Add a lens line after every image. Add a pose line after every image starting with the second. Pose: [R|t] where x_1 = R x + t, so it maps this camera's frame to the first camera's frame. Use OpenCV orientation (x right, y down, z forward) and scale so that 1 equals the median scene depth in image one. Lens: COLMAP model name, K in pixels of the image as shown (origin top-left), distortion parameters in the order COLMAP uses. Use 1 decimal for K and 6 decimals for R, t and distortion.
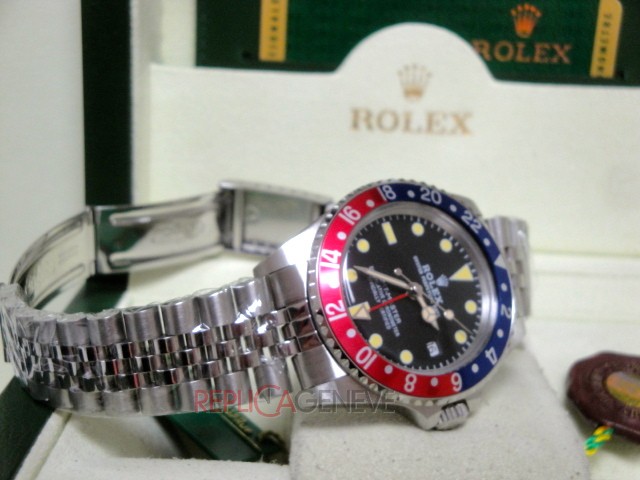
lens RADIAL K [[1015.7, 0, 320.0], [0, 1015.7, 240.0], [0, 0, 1]] dist [0.043918, 0.591129]
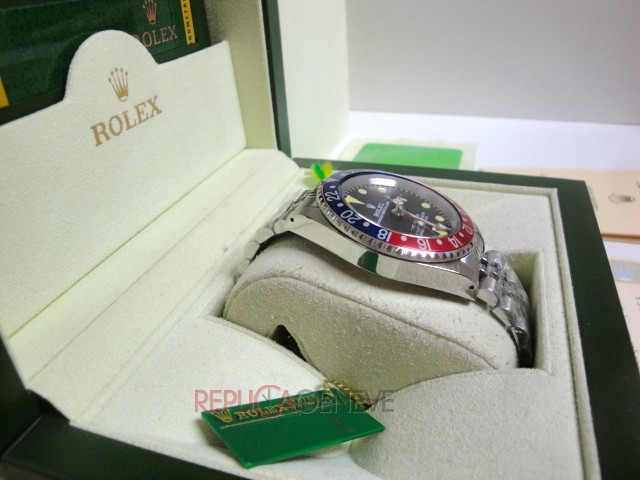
lens RADIAL K [[527.9, 0, 320.0], [0, 527.9, 240.0], [0, 0, 1]] dist [-0.163995, 0.124681]
pose [[0.295469, -0.521352, 0.800556, -0.365935], [0.321799, 0.843313, 0.430428, -0.178885], [-0.899524, 0.130440, 0.416943, 0.597114]]
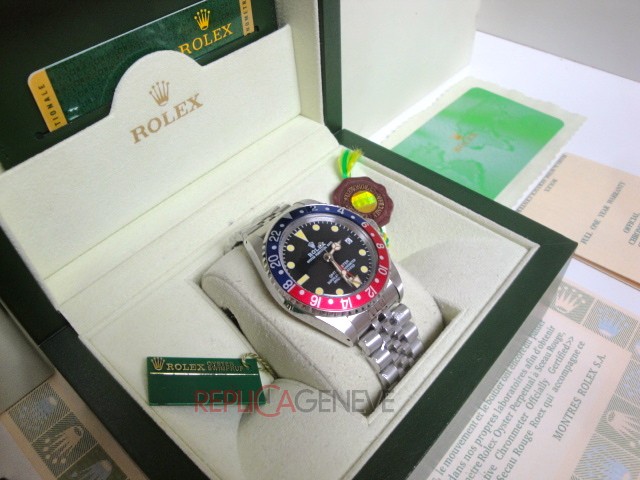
lens RADIAL K [[527.9, 0, 320.0], [0, 527.9, 240.0], [0, 0, 1]] dist [-0.163995, 0.124681]
pose [[0.653573, -0.592669, 0.470729, -0.214817], [0.266173, 0.762202, 0.590085, -0.357249], [-0.708516, -0.260368, 0.655907, 0.326628]]
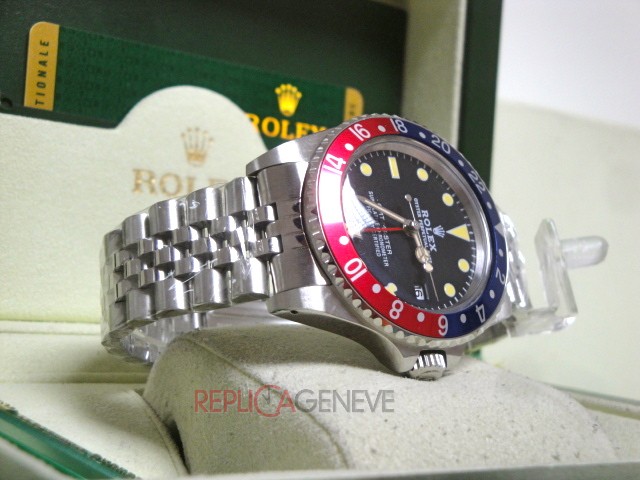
lens RADIAL K [[1015.7, 0, 320.0], [0, 1015.7, 240.0], [0, 0, 1]] dist [0.043918, 0.591129]
pose [[0.828796, 0.039429, 0.558161, -0.329826], [0.115012, 0.964212, -0.238890, 0.164180], [-0.547604, 0.262186, 0.794599, 0.215025]]
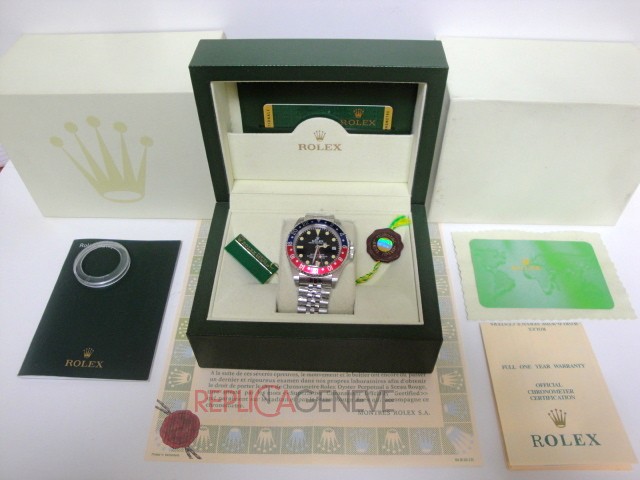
lens RADIAL K [[527.9, 0, 320.0], [0, 527.9, 240.0], [0, 0, 1]] dist [-0.163995, 0.124681]
pose [[0.998037, -0.022204, -0.058566, 0.170560], [0.050499, 0.838408, 0.542699, -0.695652], [0.037052, -0.544591, 0.837883, -0.371102]]
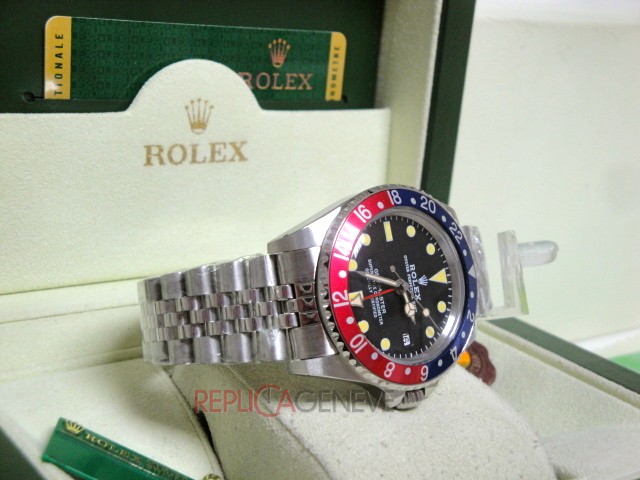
lens RADIAL K [[1015.7, 0, 320.0], [0, 1015.7, 240.0], [0, 0, 1]] dist [0.043918, 0.591129]
pose [[0.793234, -0.135332, 0.593688, -0.434808], [0.105556, 0.990790, 0.084817, -0.103370], [-0.599698, -0.004612, 0.800213, 0.101948]]
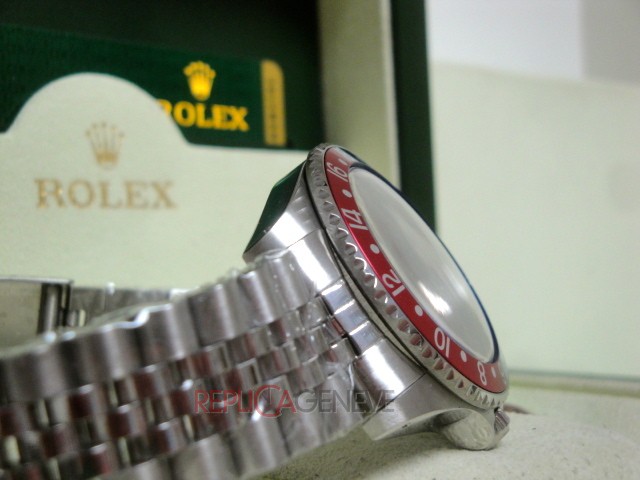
lens RADIAL K [[1015.7, 0, 320.0], [0, 1015.7, 240.0], [0, 0, 1]] dist [0.043918, 0.591129]
pose [[0.735206, -0.060995, 0.675093, -0.320374], [0.252240, 0.949037, -0.188955, 0.105713], [-0.629163, 0.309207, 0.713123, 0.352892]]
